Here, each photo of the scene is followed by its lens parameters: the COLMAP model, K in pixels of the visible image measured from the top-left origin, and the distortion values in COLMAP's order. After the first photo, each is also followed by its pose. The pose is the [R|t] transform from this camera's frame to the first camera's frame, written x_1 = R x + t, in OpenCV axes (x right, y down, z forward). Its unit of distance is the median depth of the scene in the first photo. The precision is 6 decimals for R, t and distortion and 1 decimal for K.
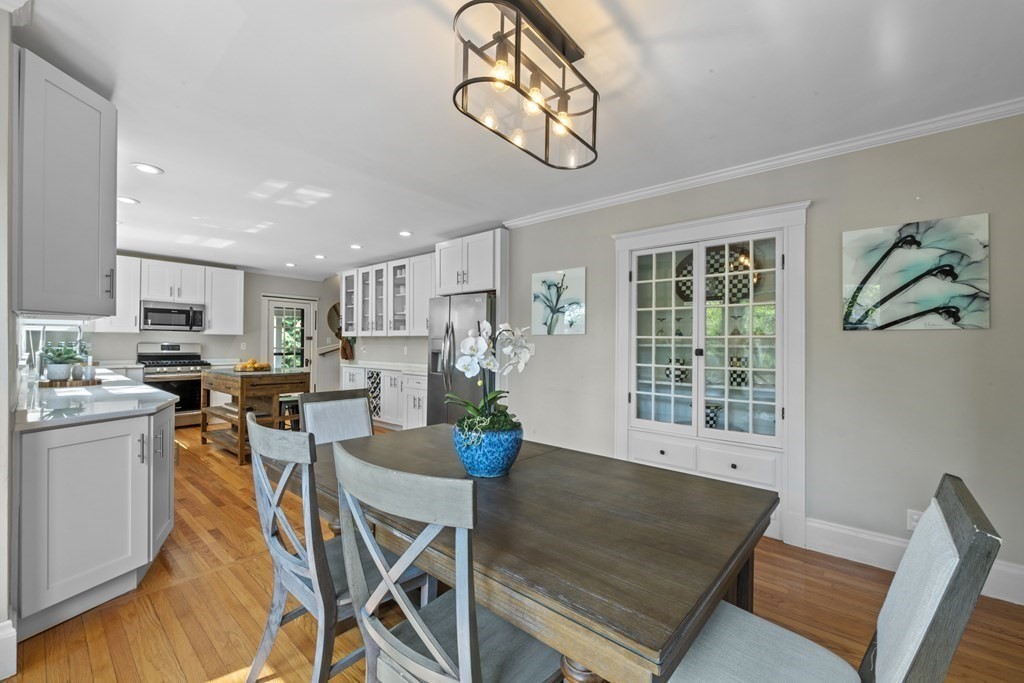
lens RADIAL K [[420.3, 0, 512.0], [0, 420.3, 341.5], [0, 0, 1]] dist [-0.007469, -0.000119]
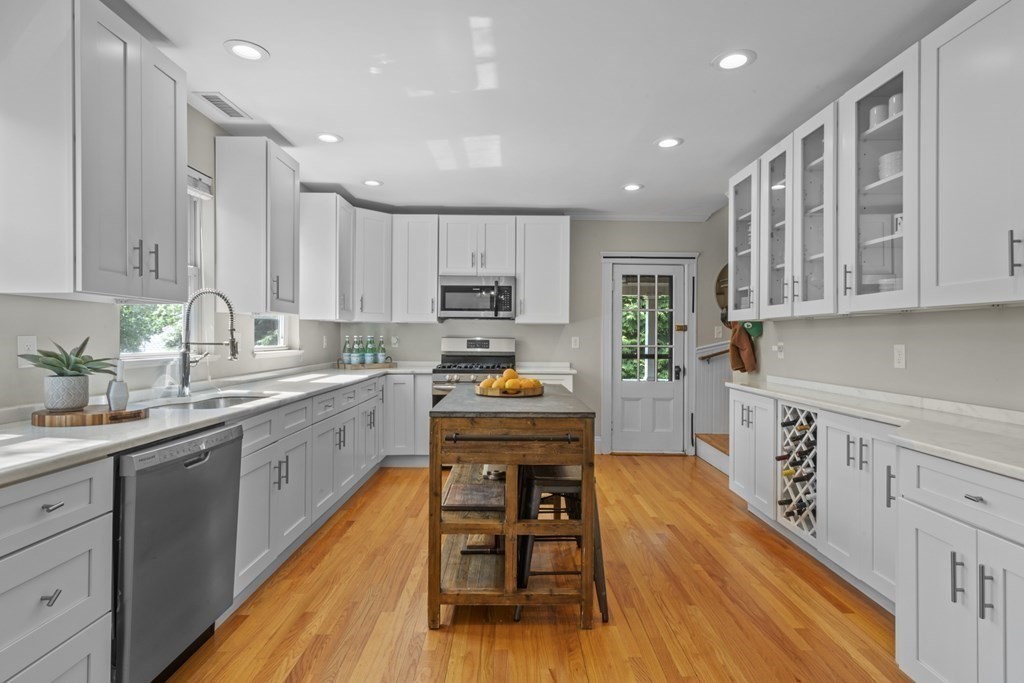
lens RADIAL K [[529.3, 0, 512.0], [0, 529.3, 341.5], [0, 0, 1]] dist [0.008096, -0.000715]
pose [[0.653323, 0.001806, -0.757077, -0.140883], [0.004776, 0.999967, 0.006507, 0.005551], [0.757065, -0.007867, 0.653293, 0.511823]]
